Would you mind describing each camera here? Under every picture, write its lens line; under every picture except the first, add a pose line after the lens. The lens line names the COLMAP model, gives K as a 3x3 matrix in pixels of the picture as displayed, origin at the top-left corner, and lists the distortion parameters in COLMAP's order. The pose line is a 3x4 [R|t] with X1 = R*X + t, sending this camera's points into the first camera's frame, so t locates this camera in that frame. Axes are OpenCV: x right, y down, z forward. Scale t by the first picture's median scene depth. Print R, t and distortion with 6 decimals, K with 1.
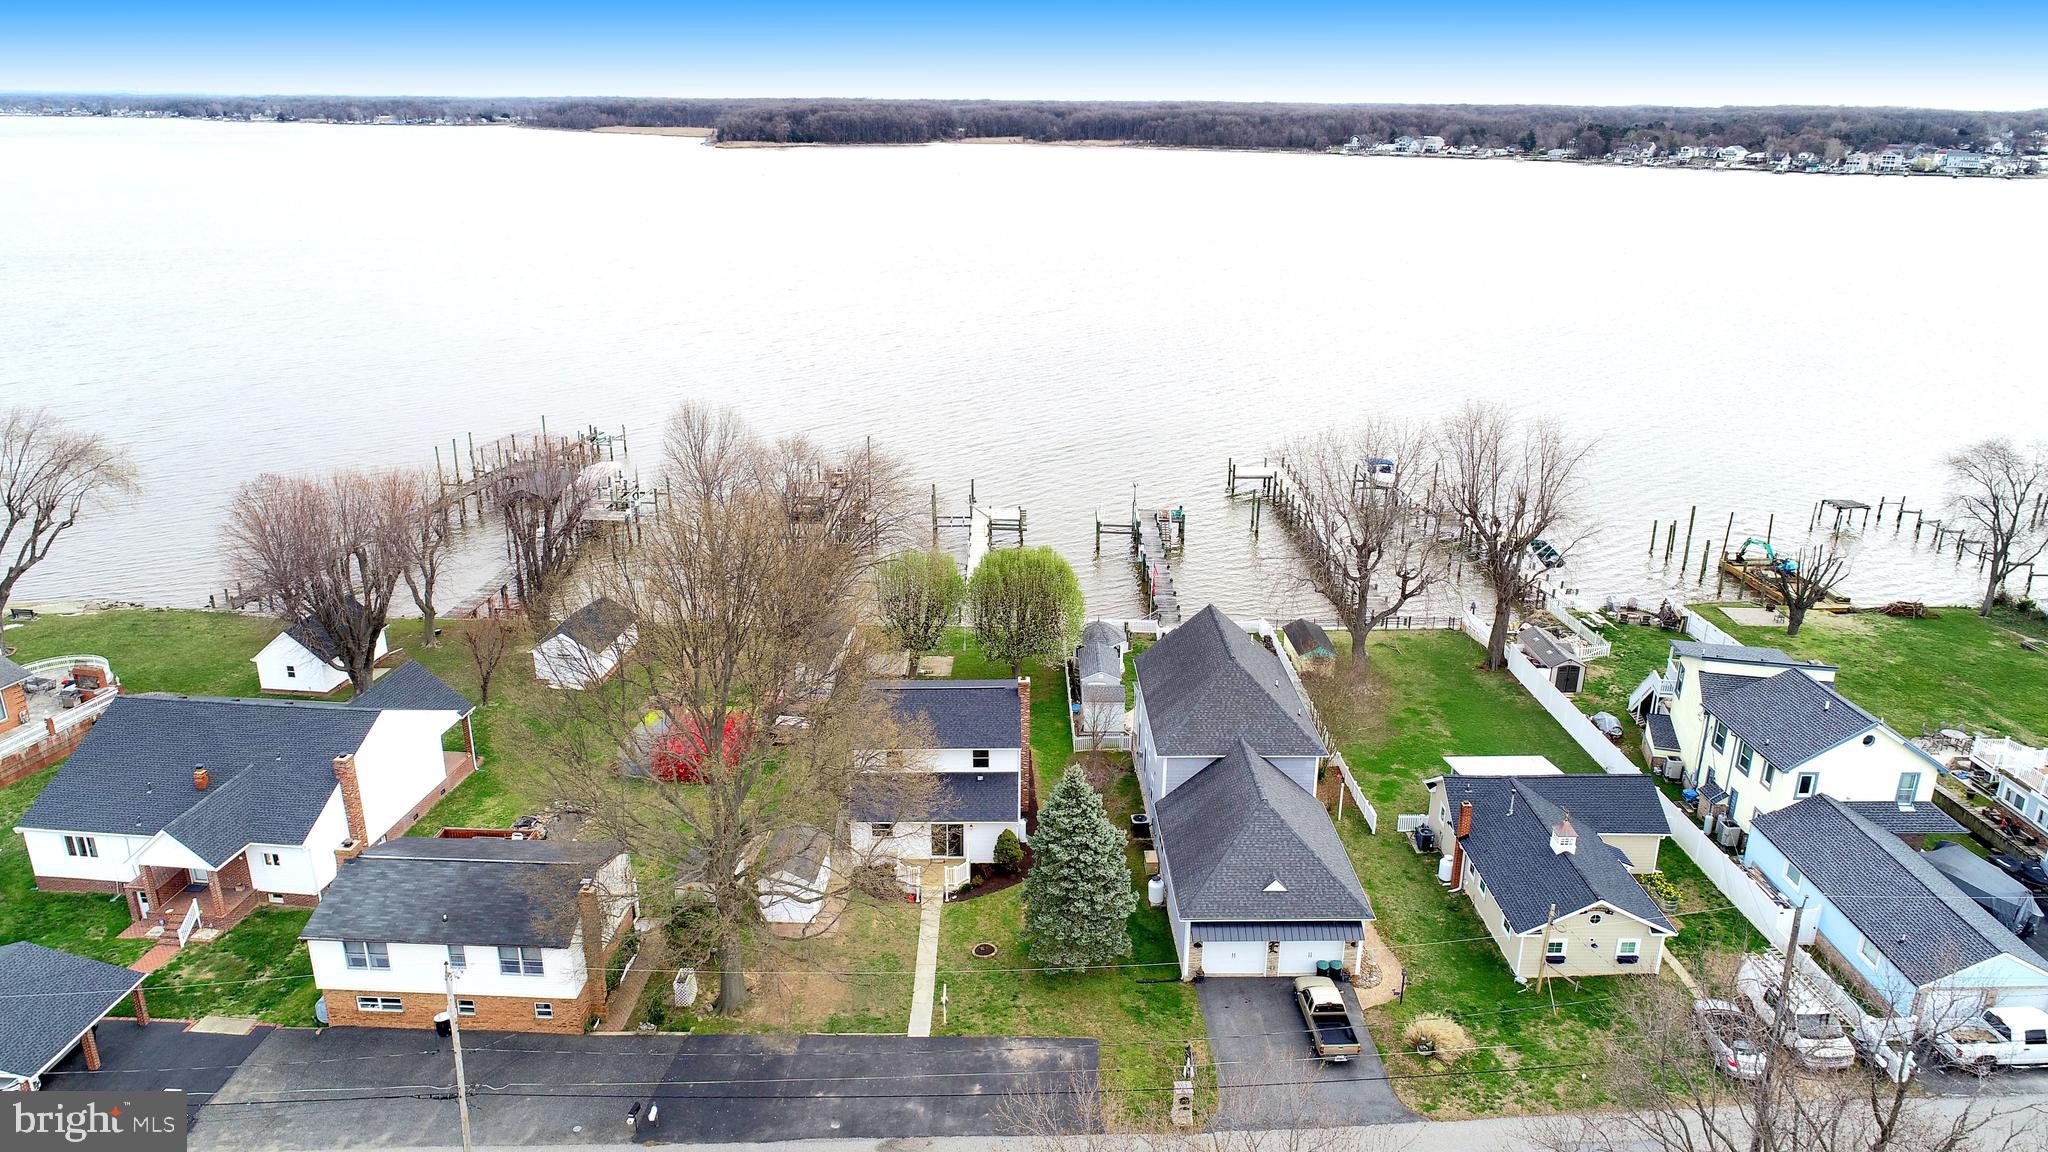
lens RADIAL K [[1367.6, 0, 1025.5], [0, 1367.6, 576.7], [0, 0, 1]] dist [-0.003381, 0.000836]
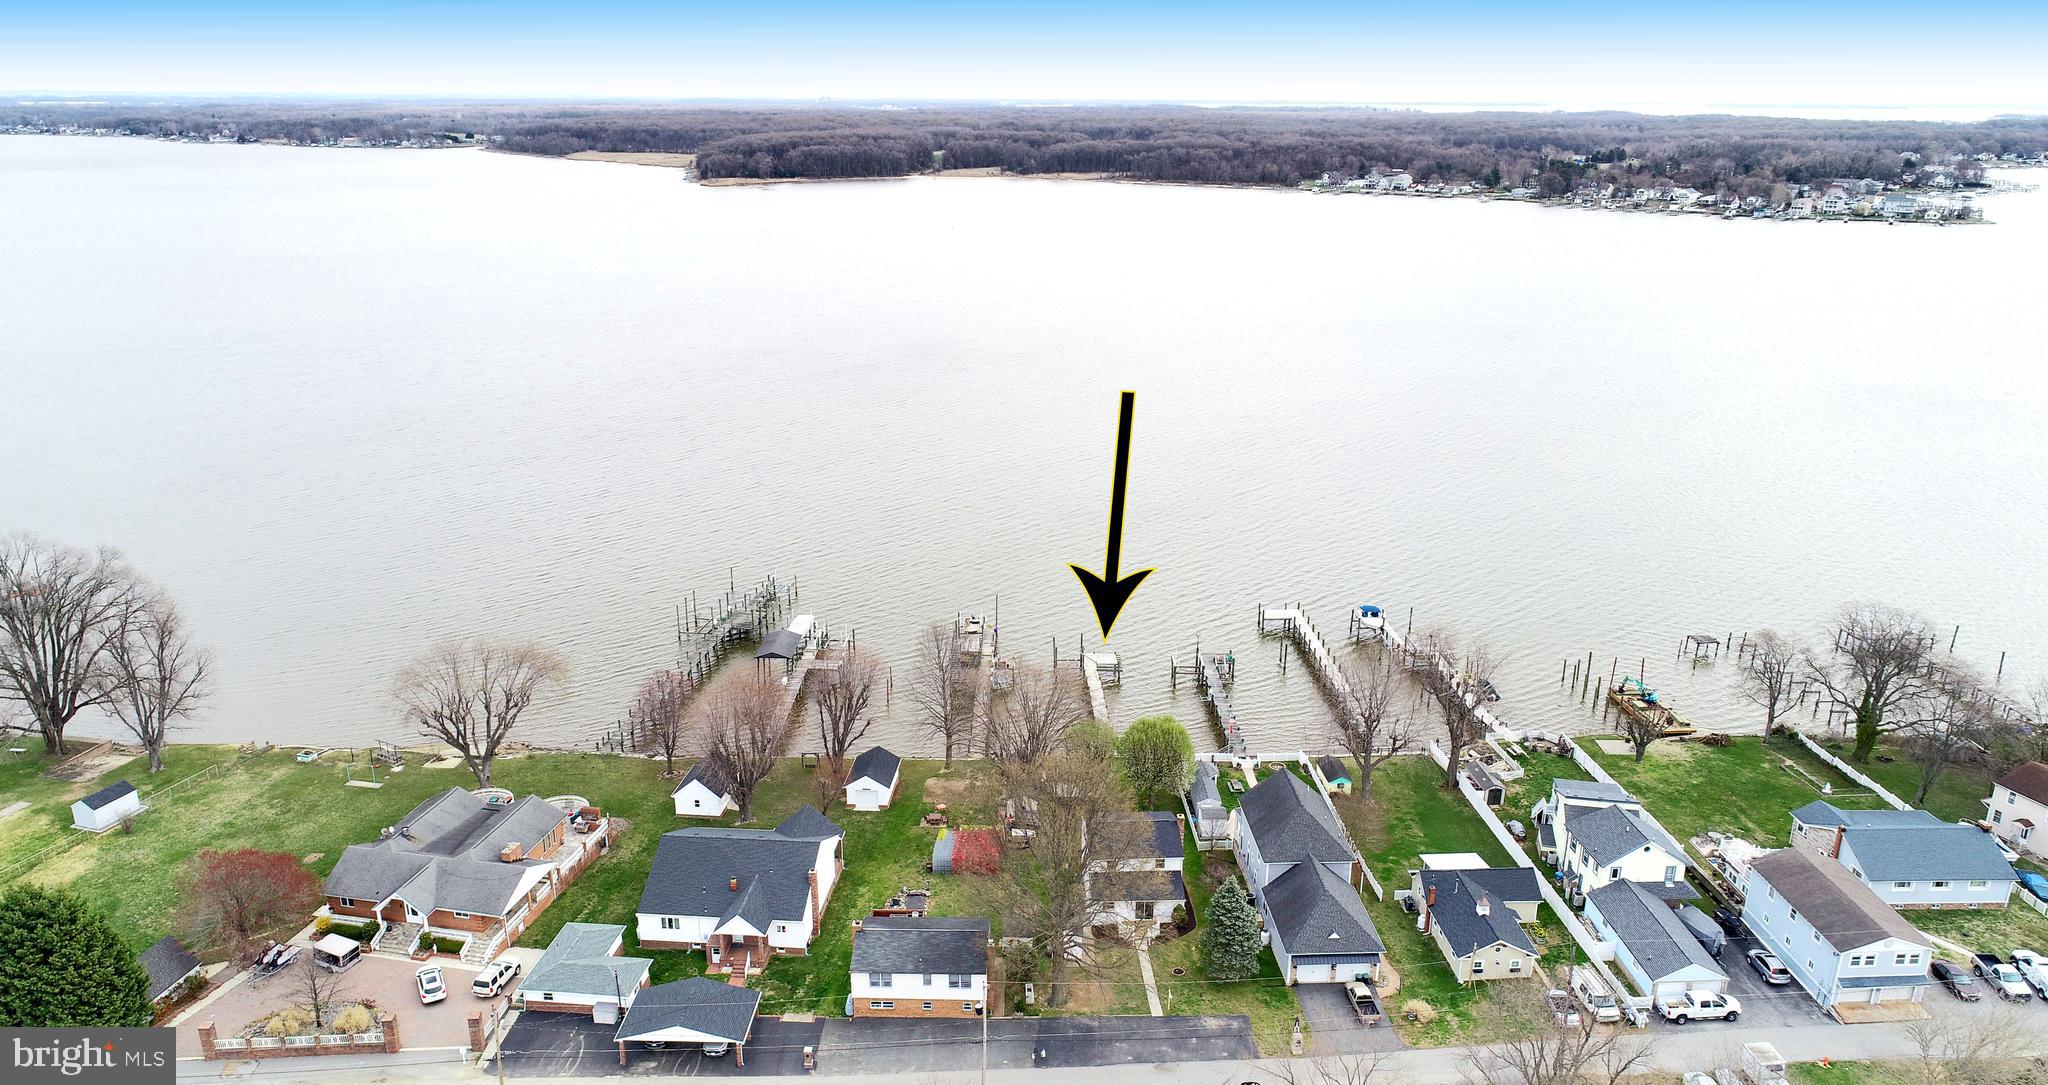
lens RADIAL K [[1404.2, 0, 1023.2], [0, 1404.2, 582.4], [0, 0, 1]] dist [-0.001154, -0.004010]
pose [[0.999646, -0.011926, 0.023802, -0.251646], [0.011963, 0.999927, -0.001395, -0.232806], [-0.023783, 0.001680, 0.999716, -0.823545]]
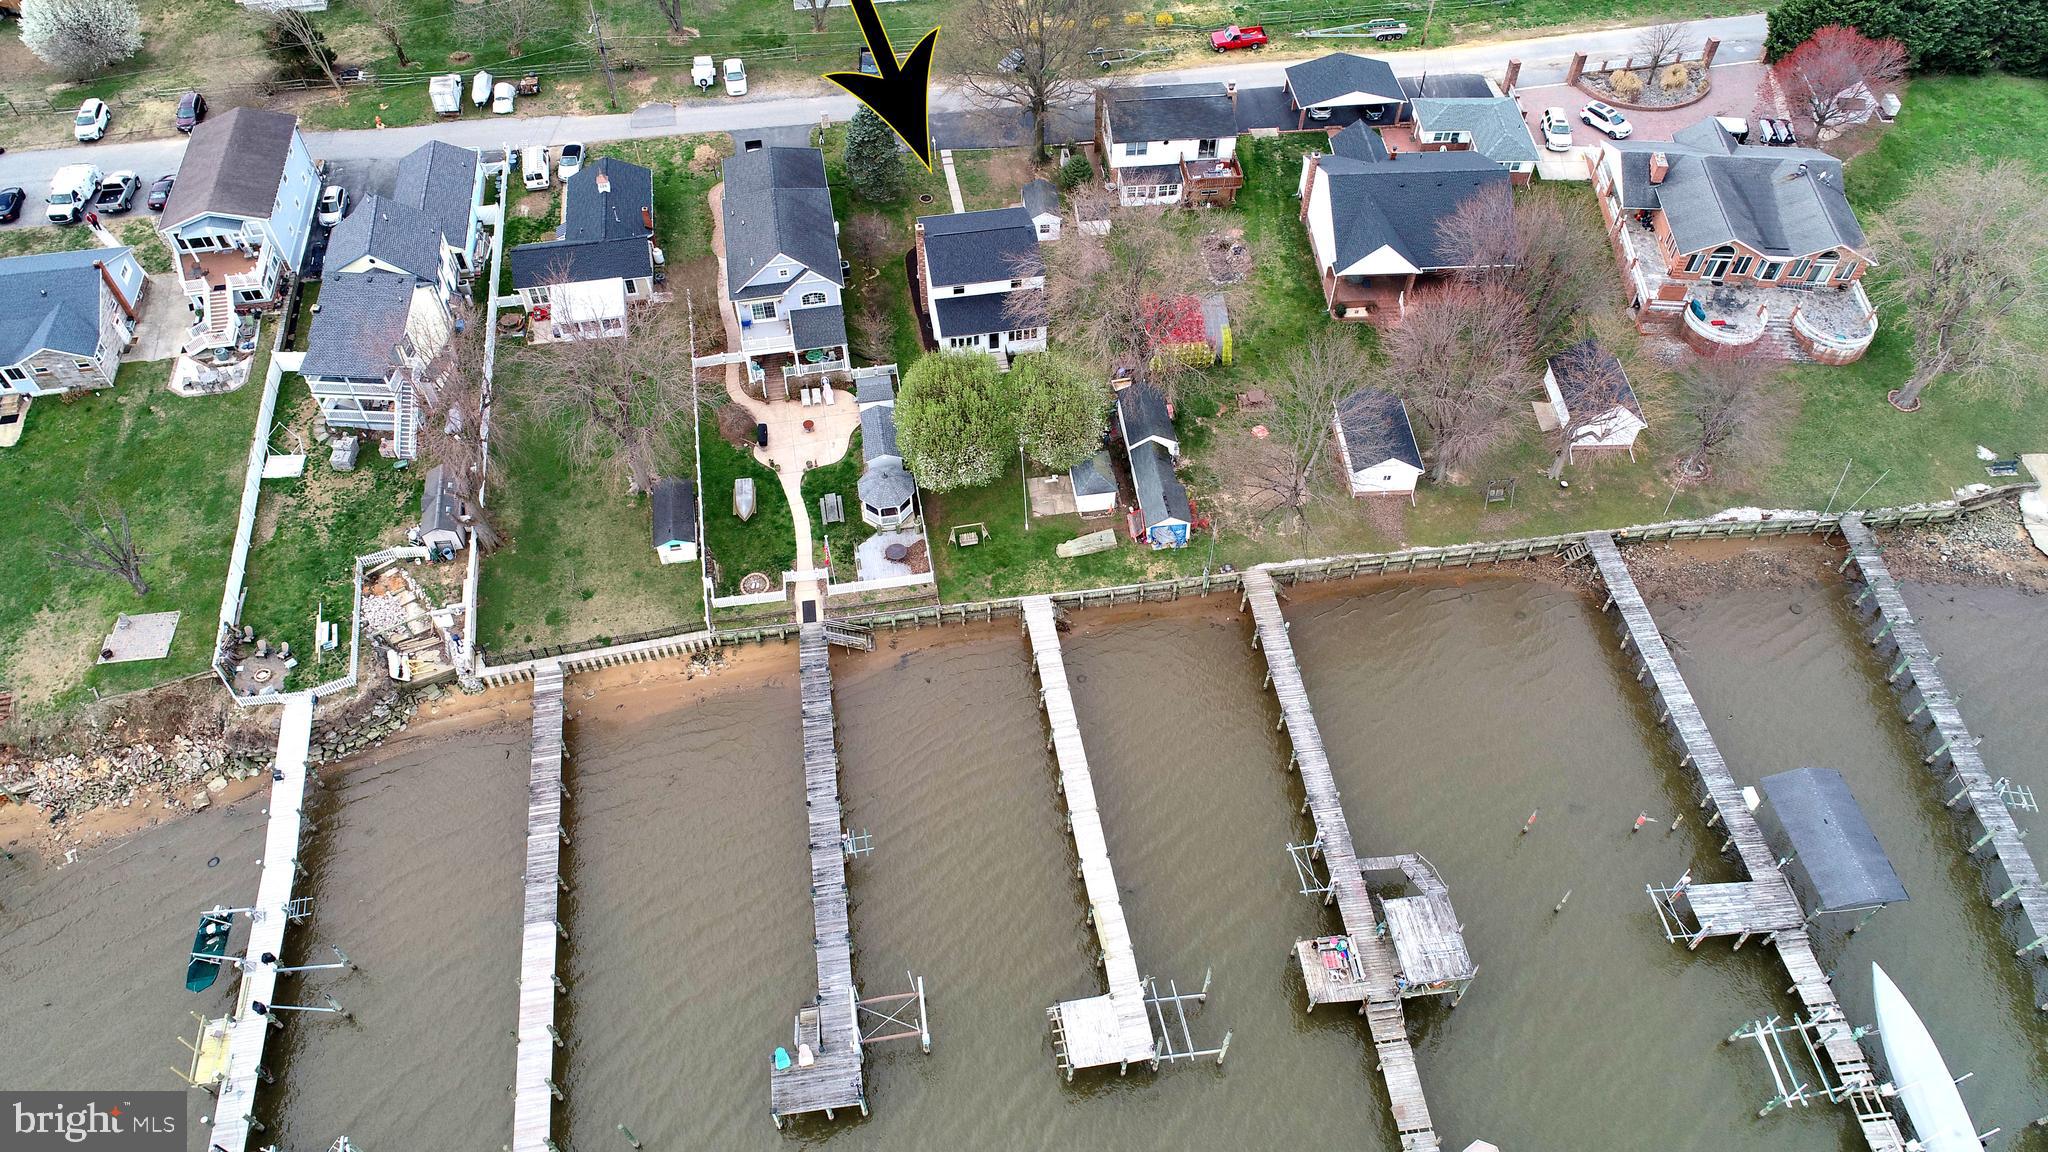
lens RADIAL K [[1367.6, 0, 1025.5], [0, 1367.6, 576.7], [0, 0, 1]] dist [-0.003381, 0.000836]
pose [[-0.986322, 0.124654, -0.107839, 0.092847], [-0.060229, 0.336444, 0.939775, -1.198235], [0.153429, 0.933417, -0.324335, 1.893719]]
